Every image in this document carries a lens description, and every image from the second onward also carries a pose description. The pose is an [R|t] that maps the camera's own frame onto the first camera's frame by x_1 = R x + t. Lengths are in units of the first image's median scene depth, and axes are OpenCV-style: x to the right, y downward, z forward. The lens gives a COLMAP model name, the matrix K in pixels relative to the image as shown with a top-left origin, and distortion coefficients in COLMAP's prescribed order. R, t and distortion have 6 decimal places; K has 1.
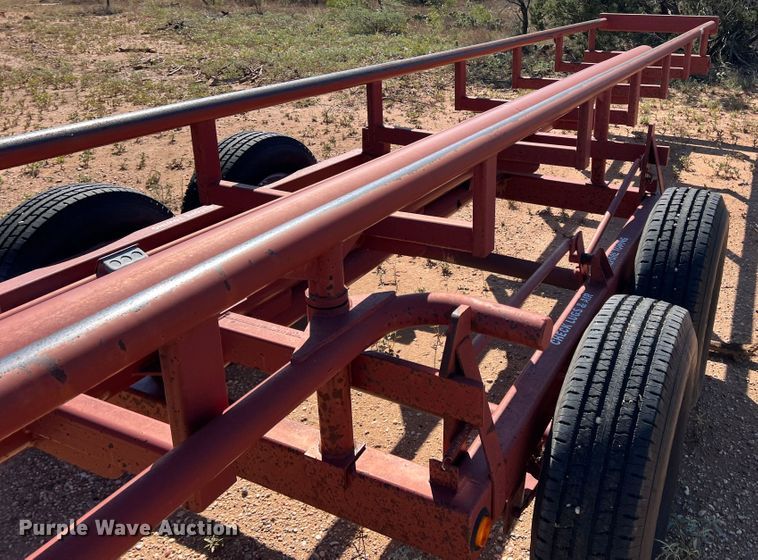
lens RADIAL K [[743.7, 0, 379.0], [0, 743.7, 280.0], [0, 0, 1]] dist [0.007665, 0.020208]
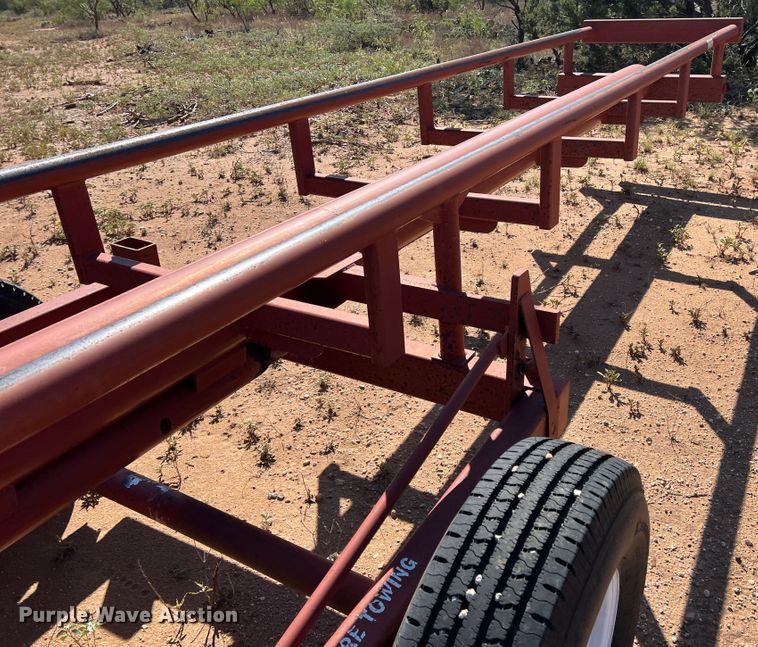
lens RADIAL K [[661.0, 0, 429.6], [0, 661.0, 322.2], [0, 0, 1]] dist [0.001506, 0.001102]
pose [[0.997140, -0.016020, -0.073857, 0.182966], [0.023008, 0.995234, 0.094757, -0.118088], [0.071987, -0.096186, 0.992757, 0.288406]]
